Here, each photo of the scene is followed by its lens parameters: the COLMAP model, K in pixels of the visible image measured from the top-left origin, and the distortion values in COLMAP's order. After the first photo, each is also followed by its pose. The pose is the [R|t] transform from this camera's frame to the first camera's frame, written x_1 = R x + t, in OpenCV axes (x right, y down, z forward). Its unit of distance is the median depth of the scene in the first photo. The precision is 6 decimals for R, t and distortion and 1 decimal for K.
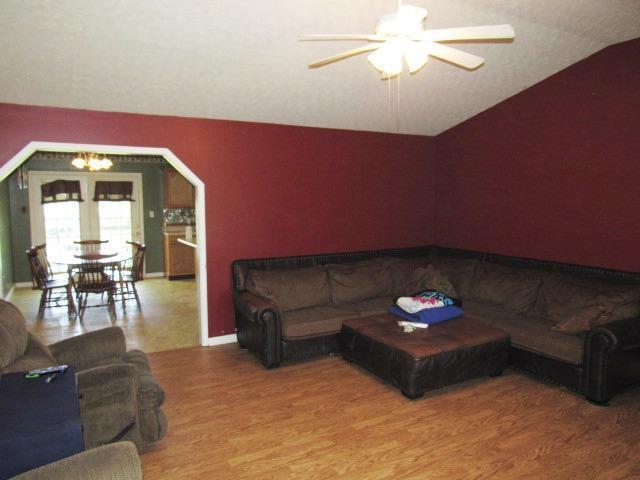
lens RADIAL K [[459.1, 0, 318.3], [0, 459.1, 236.1], [0, 0, 1]] dist [-0.023690, 0.015380]
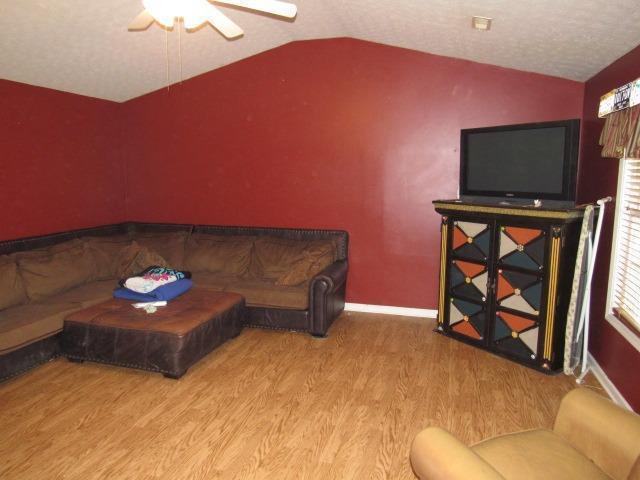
lens RADIAL K [[459.1, 0, 316.8], [0, 459.1, 239.7], [0, 0, 1]] dist [-0.023690, 0.015380]
pose [[0.712317, -0.092634, 0.695717, -0.206242], [0.052114, 0.995496, 0.079192, 0.005028], [-0.699920, -0.020153, 0.713937, 0.106439]]
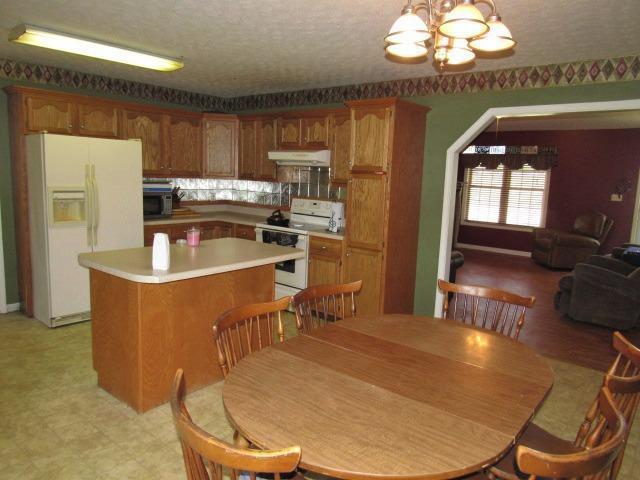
lens RADIAL K [[459.1, 0, 318.3], [0, 459.1, 241.7], [0, 0, 1]] dist [-0.023690, 0.015380]
pose [[-0.366528, -0.146358, 0.918824, -1.209577], [0.038923, 0.984274, 0.172310, -0.109035], [-0.929593, 0.098919, -0.355067, 1.903845]]
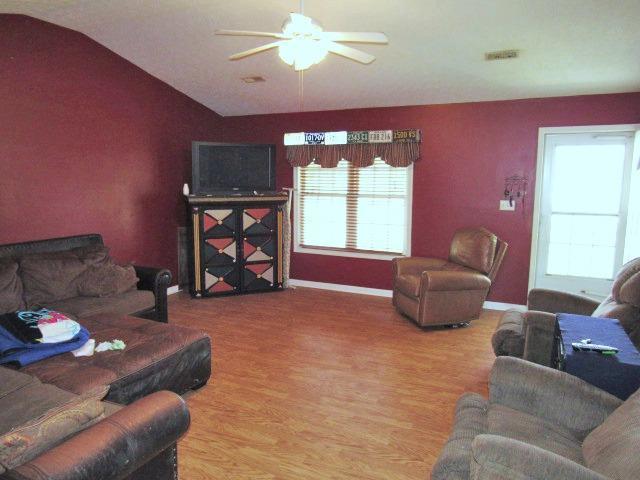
lens RADIAL K [[459.1, 0, 320.1], [0, 459.1, 240.2], [0, 0, 1]] dist [-0.023690, 0.015380]
pose [[-0.582007, -0.109564, 0.805769, -0.595760], [0.066257, 0.981198, 0.181276, -0.079787], [-0.810480, 0.158892, -0.563804, 1.167468]]
